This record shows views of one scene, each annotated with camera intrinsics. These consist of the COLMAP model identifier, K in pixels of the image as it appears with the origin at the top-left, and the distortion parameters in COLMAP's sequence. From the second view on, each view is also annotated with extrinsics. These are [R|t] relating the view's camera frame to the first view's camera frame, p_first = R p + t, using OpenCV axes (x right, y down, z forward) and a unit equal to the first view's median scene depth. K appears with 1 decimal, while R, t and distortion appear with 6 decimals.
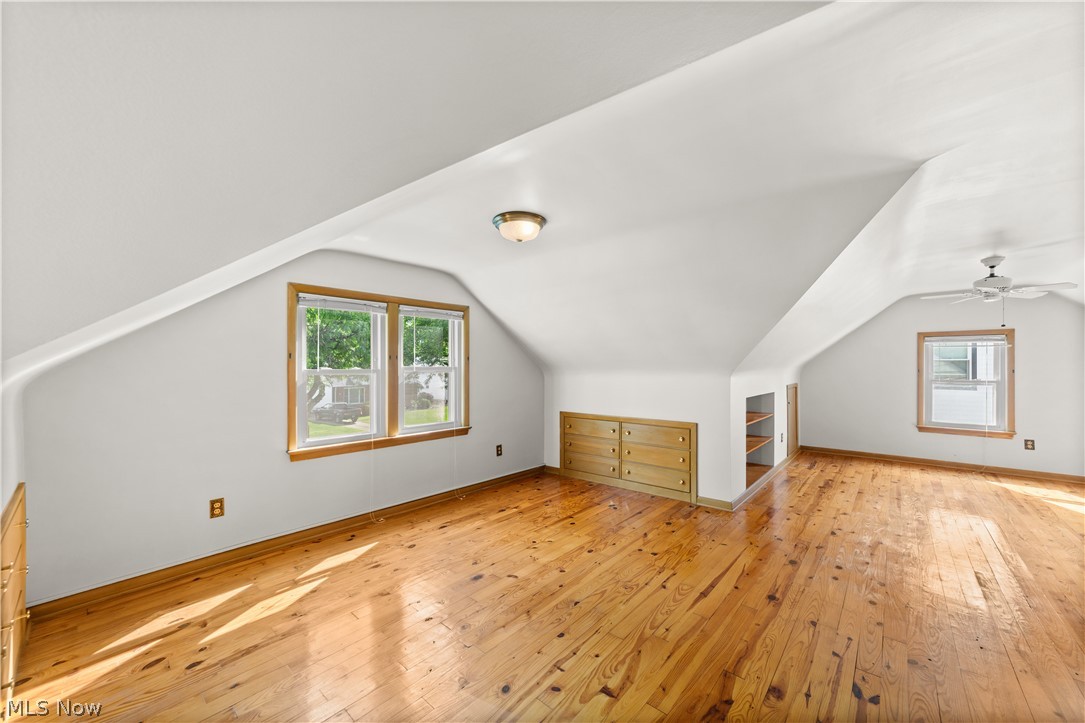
lens RADIAL K [[421.1, 0, 535.4], [0, 421.1, 370.9], [0, 0, 1]] dist [-0.028230, 0.012662]
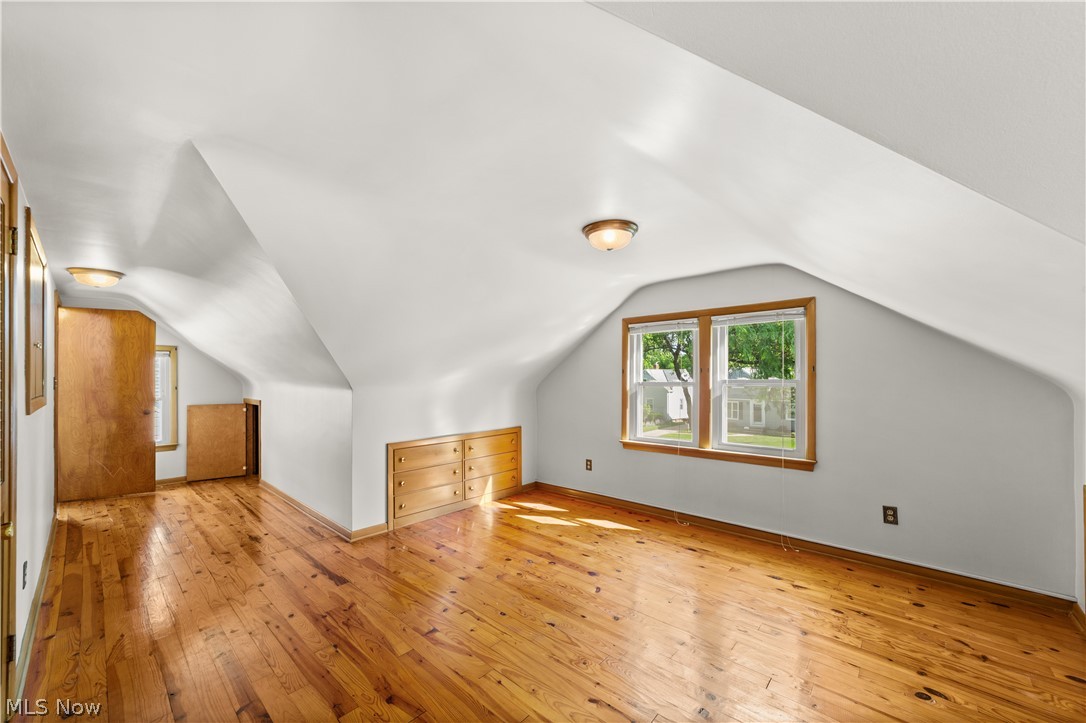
lens RADIAL K [[421.5, 0, 535.9], [0, 421.5, 371.0], [0, 0, 1]] dist [-0.028230, 0.012662]
pose [[-0.031869, -0.017498, -0.999339, 0.717303], [-0.008142, 0.999818, -0.017247, -0.009735], [0.999459, 0.007586, -0.032006, 0.658962]]
